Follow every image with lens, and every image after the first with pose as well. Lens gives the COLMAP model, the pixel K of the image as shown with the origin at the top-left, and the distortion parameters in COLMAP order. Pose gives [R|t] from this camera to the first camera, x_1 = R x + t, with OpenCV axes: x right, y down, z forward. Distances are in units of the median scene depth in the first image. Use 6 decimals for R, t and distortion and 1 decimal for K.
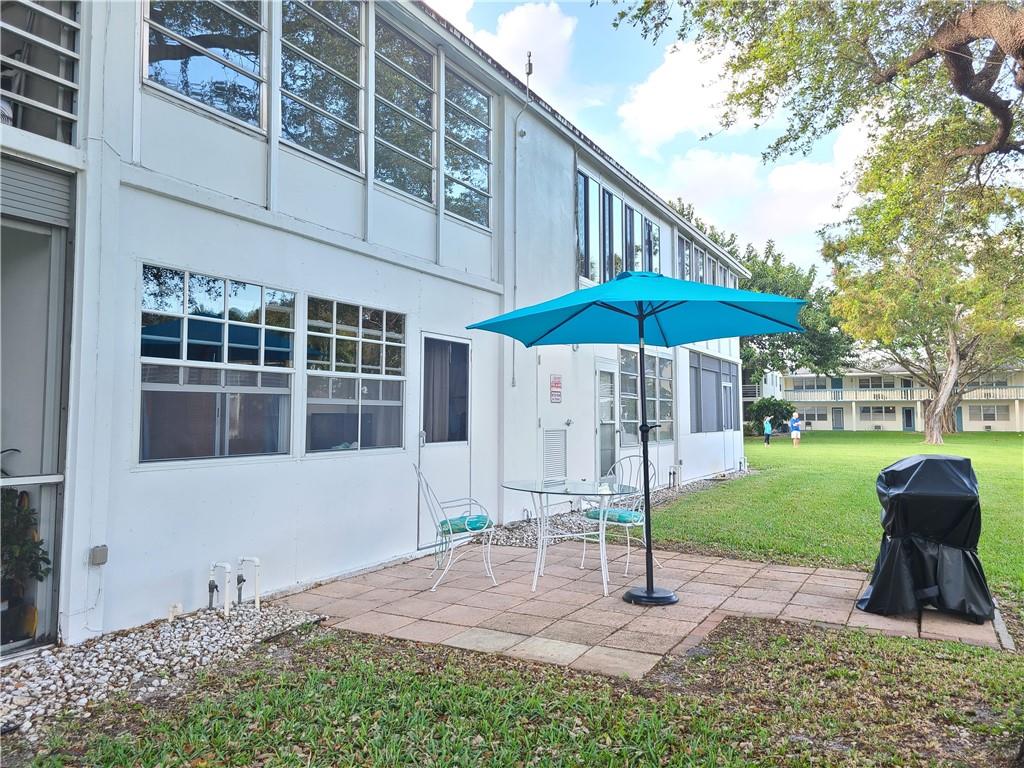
lens RADIAL K [[771.1, 0, 511.3], [0, 771.1, 382.8], [0, 0, 1]] dist [0.064175, -0.052291]
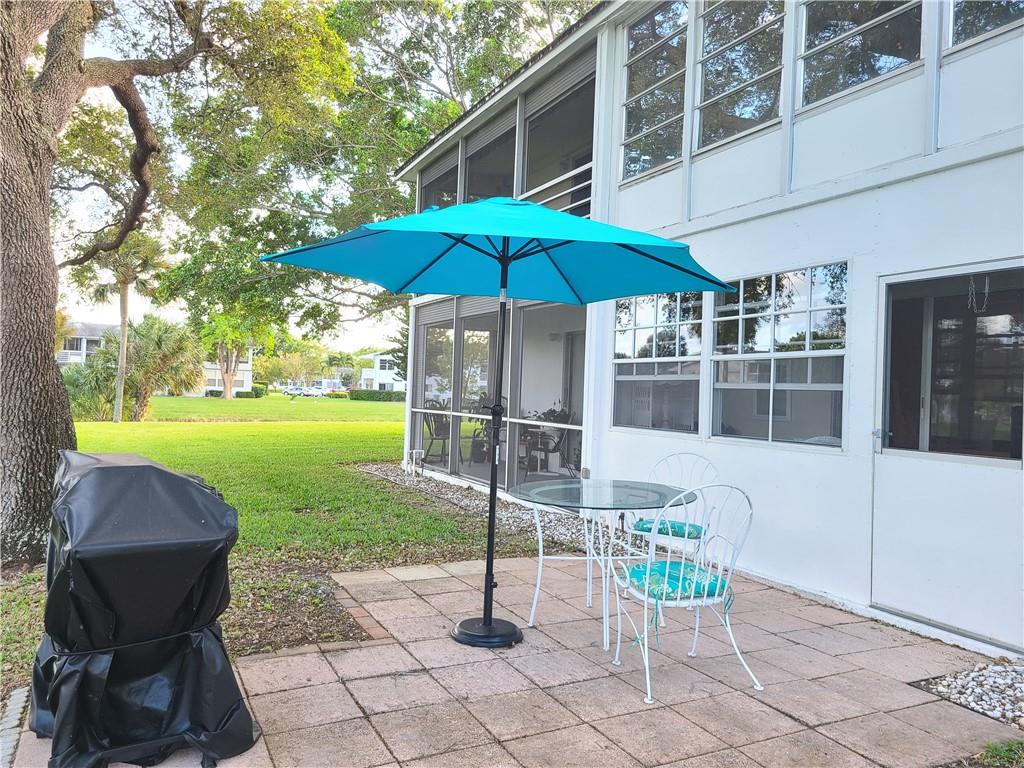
lens RADIAL K [[771.1, 0, 512.1], [0, 771.1, 380.8], [0, 0, 1]] dist [0.064175, -0.052291]
pose [[-0.574386, -0.024693, -0.818212, 0.686183], [0.006735, 0.999369, -0.034889, 0.047571], [0.818557, -0.025550, -0.573856, 1.285133]]
